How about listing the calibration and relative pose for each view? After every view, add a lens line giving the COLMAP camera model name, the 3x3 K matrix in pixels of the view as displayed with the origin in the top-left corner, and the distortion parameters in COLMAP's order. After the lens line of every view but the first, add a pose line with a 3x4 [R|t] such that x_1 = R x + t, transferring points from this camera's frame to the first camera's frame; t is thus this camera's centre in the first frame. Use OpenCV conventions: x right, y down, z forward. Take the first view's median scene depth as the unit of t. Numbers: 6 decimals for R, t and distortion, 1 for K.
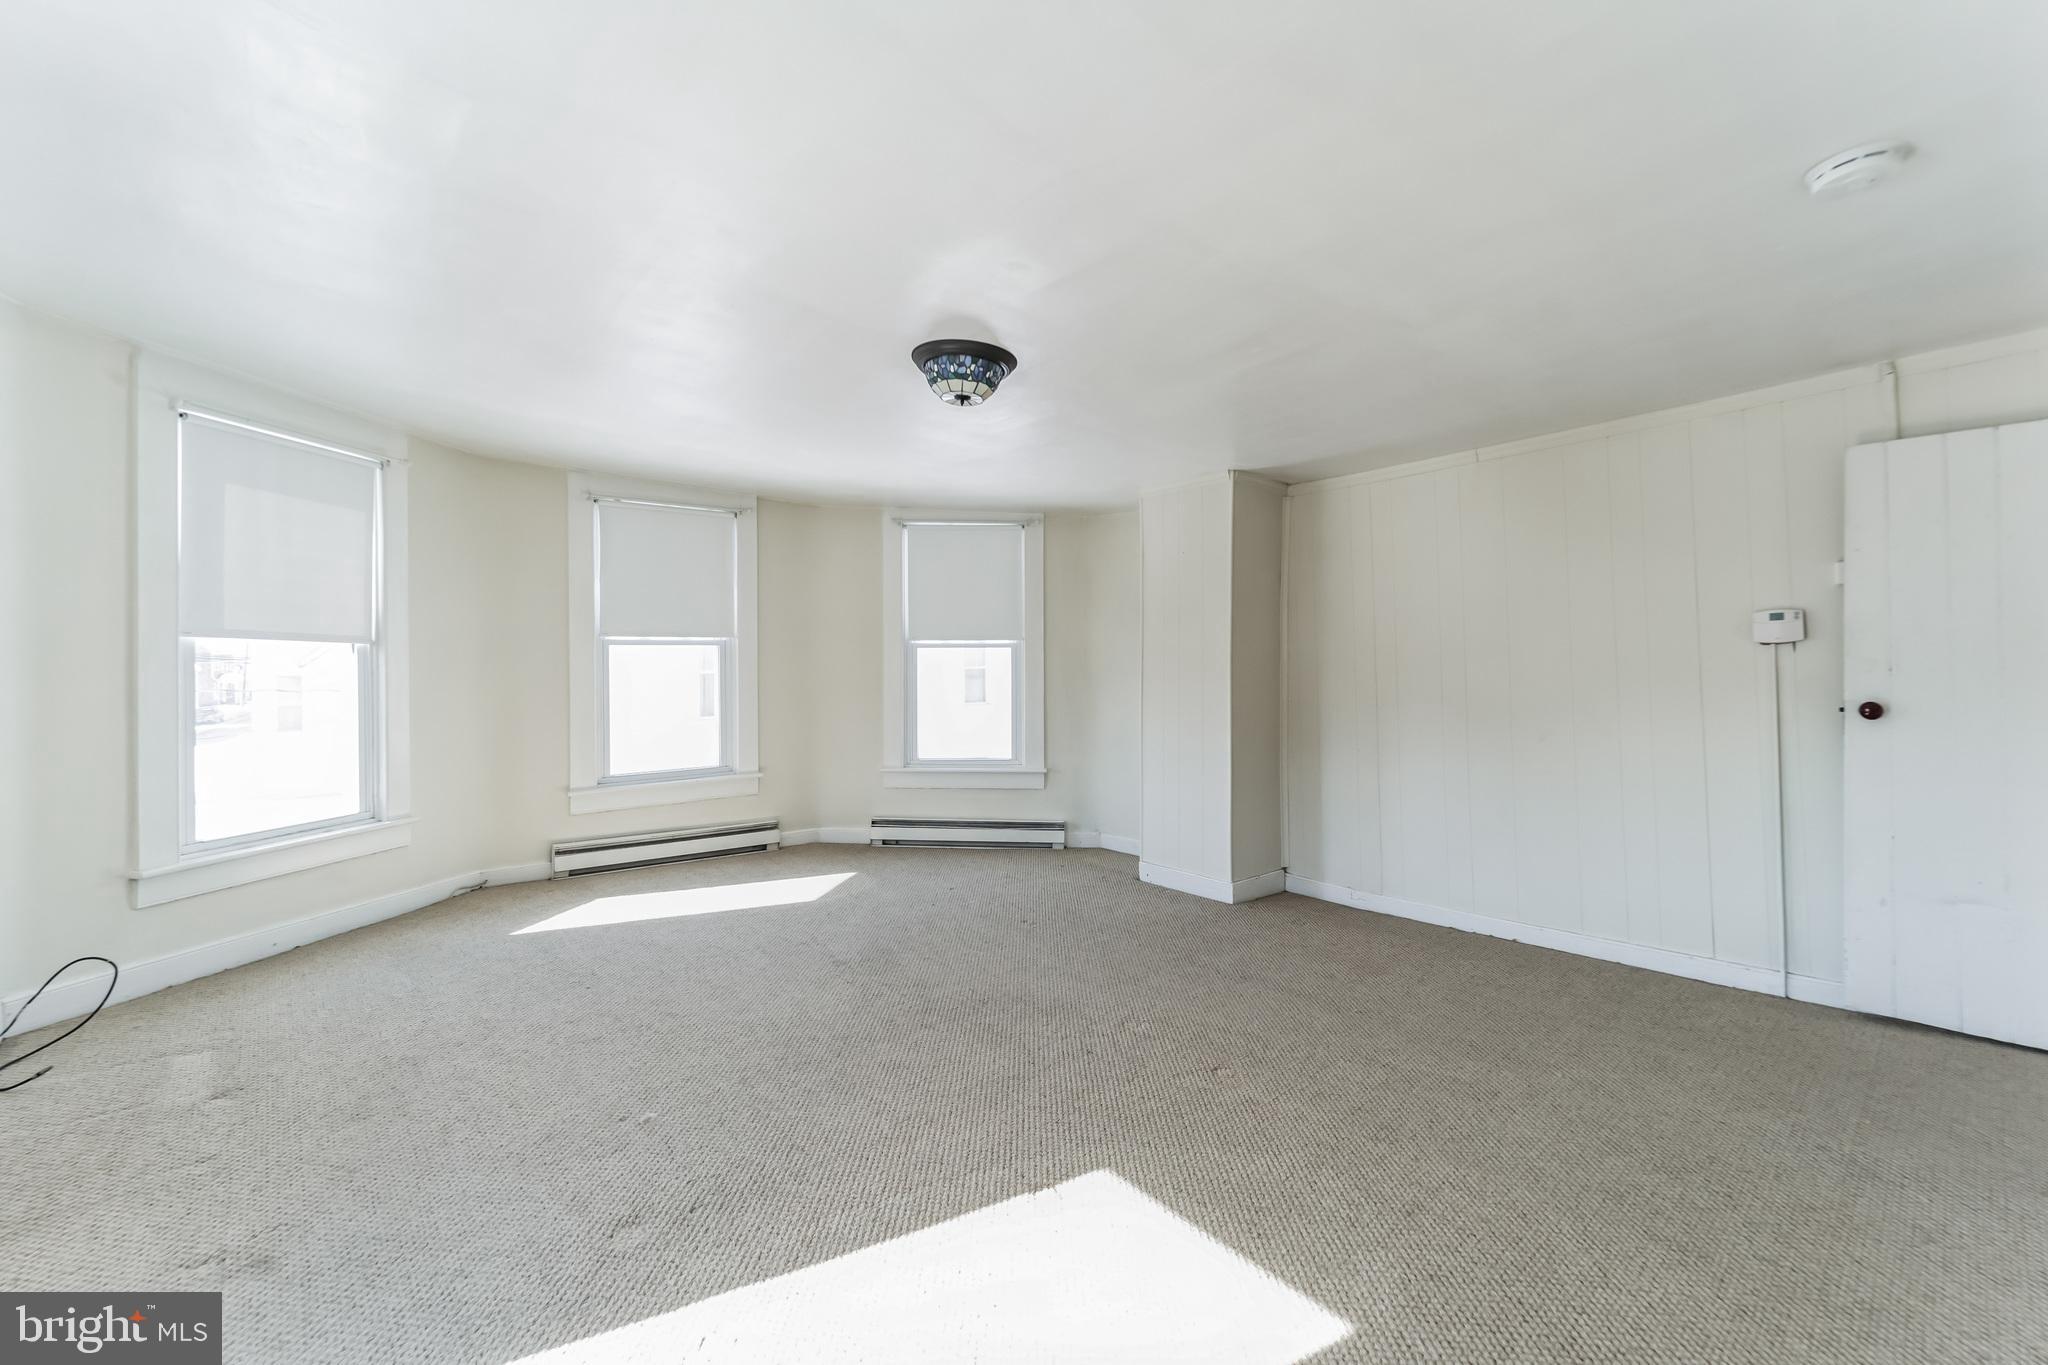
lens RADIAL K [[842.3, 0, 1041.1], [0, 842.3, 668.4], [0, 0, 1]] dist [0.003222, -0.000128]
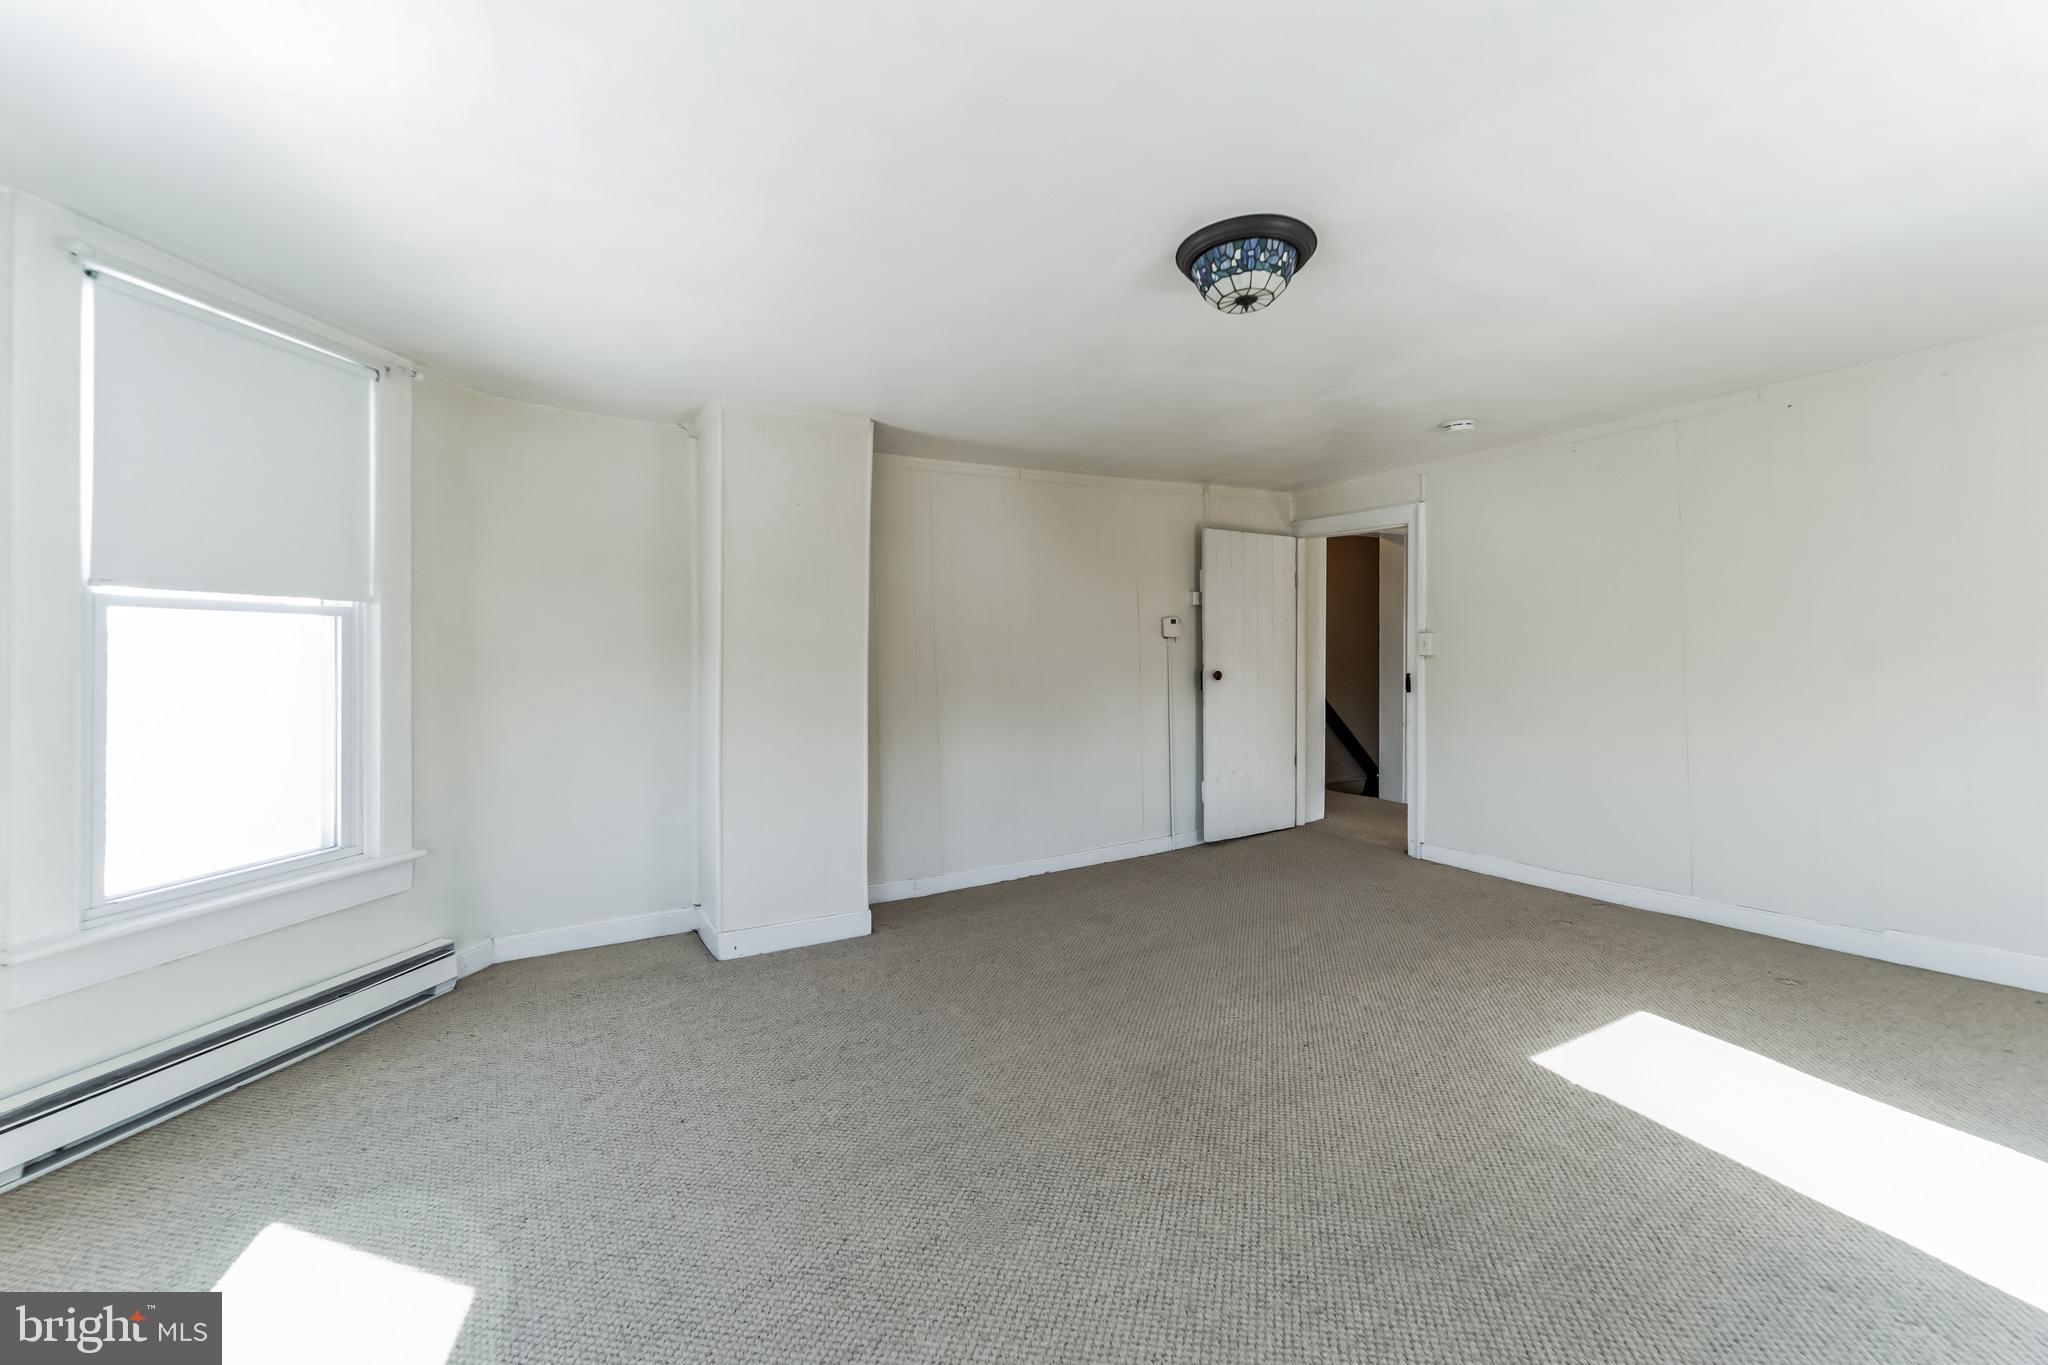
lens RADIAL K [[842.3, 0, 1041.1], [0, 842.3, 668.4], [0, 0, 1]] dist [0.003222, -0.000128]
pose [[0.176078, -0.020782, 0.984157, -0.628589], [0.007716, 0.999776, 0.019732, -0.003031], [-0.984346, 0.004119, 0.176199, 0.747601]]
